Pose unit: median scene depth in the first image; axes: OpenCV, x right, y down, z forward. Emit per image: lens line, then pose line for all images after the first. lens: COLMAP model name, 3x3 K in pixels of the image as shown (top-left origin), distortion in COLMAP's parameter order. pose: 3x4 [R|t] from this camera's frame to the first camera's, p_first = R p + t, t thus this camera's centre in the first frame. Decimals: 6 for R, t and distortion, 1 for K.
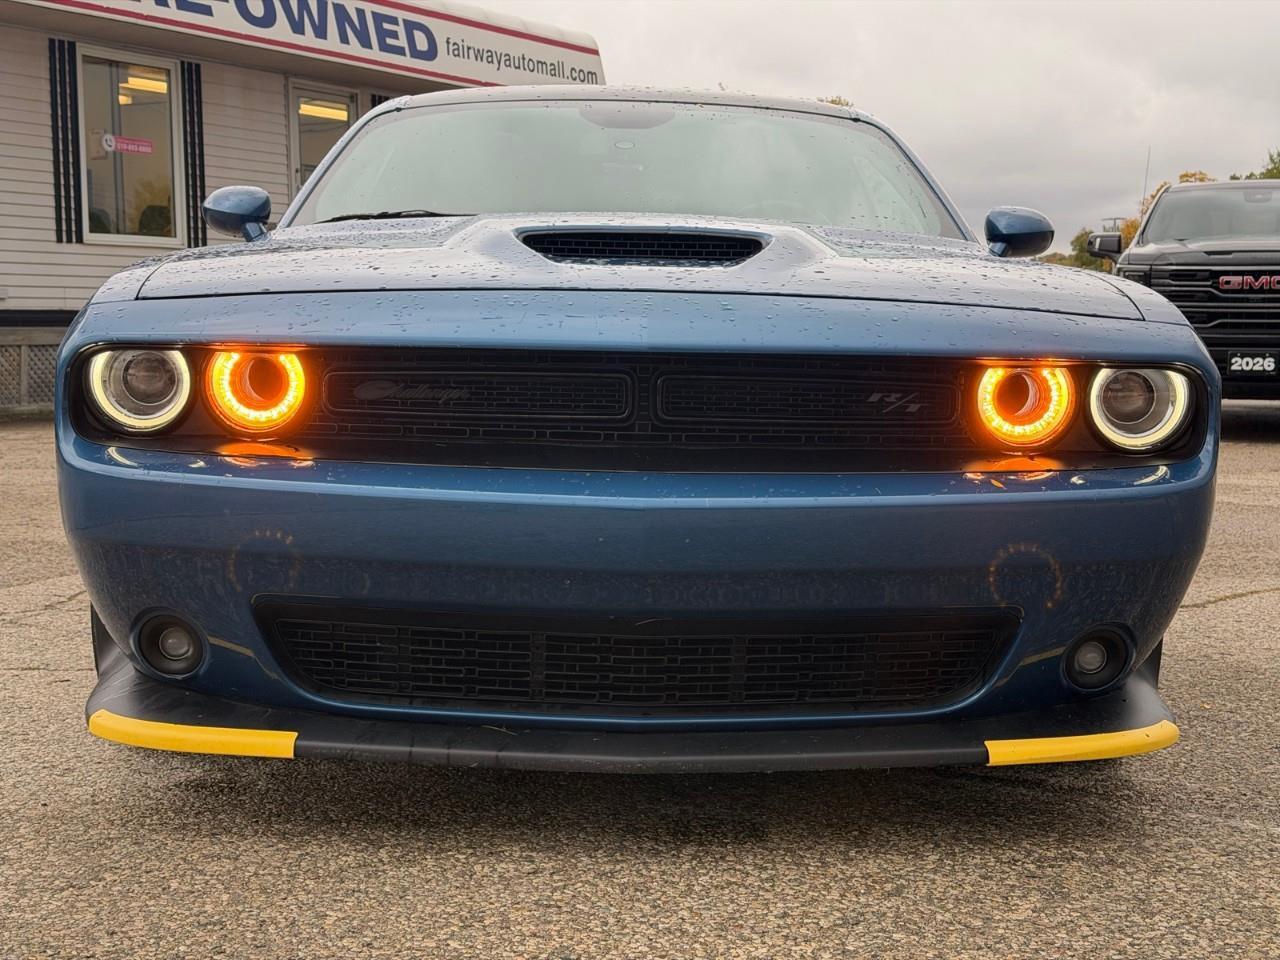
lens RADIAL K [[1747.8, 0, 637.3], [0, 1747.8, 478.9], [0, 0, 1]] dist [0.208121, -0.507505]
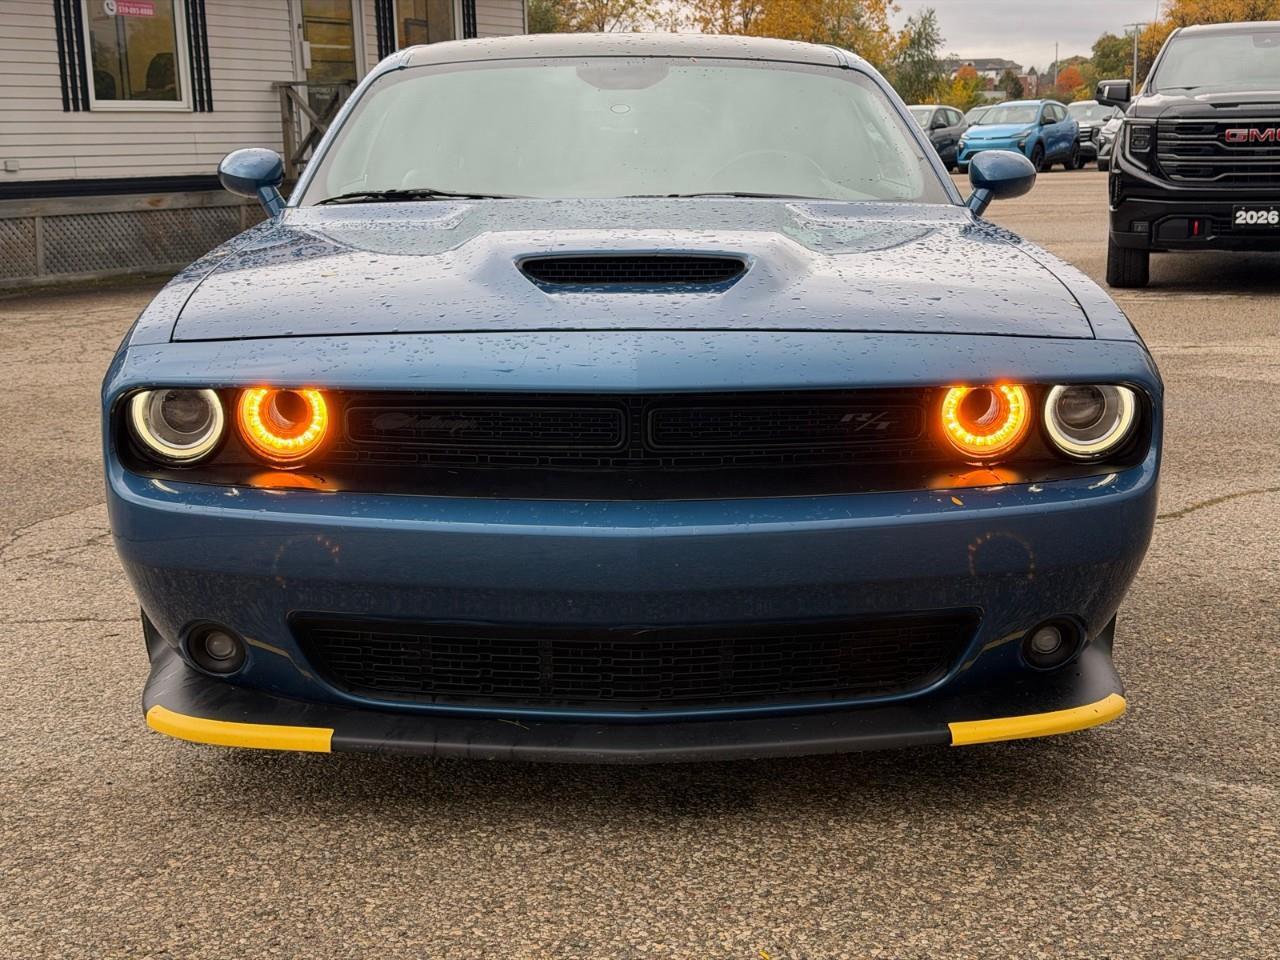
lens RADIAL K [[1753.6, 0, 640.0], [0, 1753.6, 480.0], [0, 0, 1]] dist [0.184180, -0.396861]
pose [[0.999747, -0.020374, -0.009563, 0.015578], [0.021256, 0.994389, 0.103627, -0.123089], [0.007398, -0.103804, 0.994570, -0.094928]]
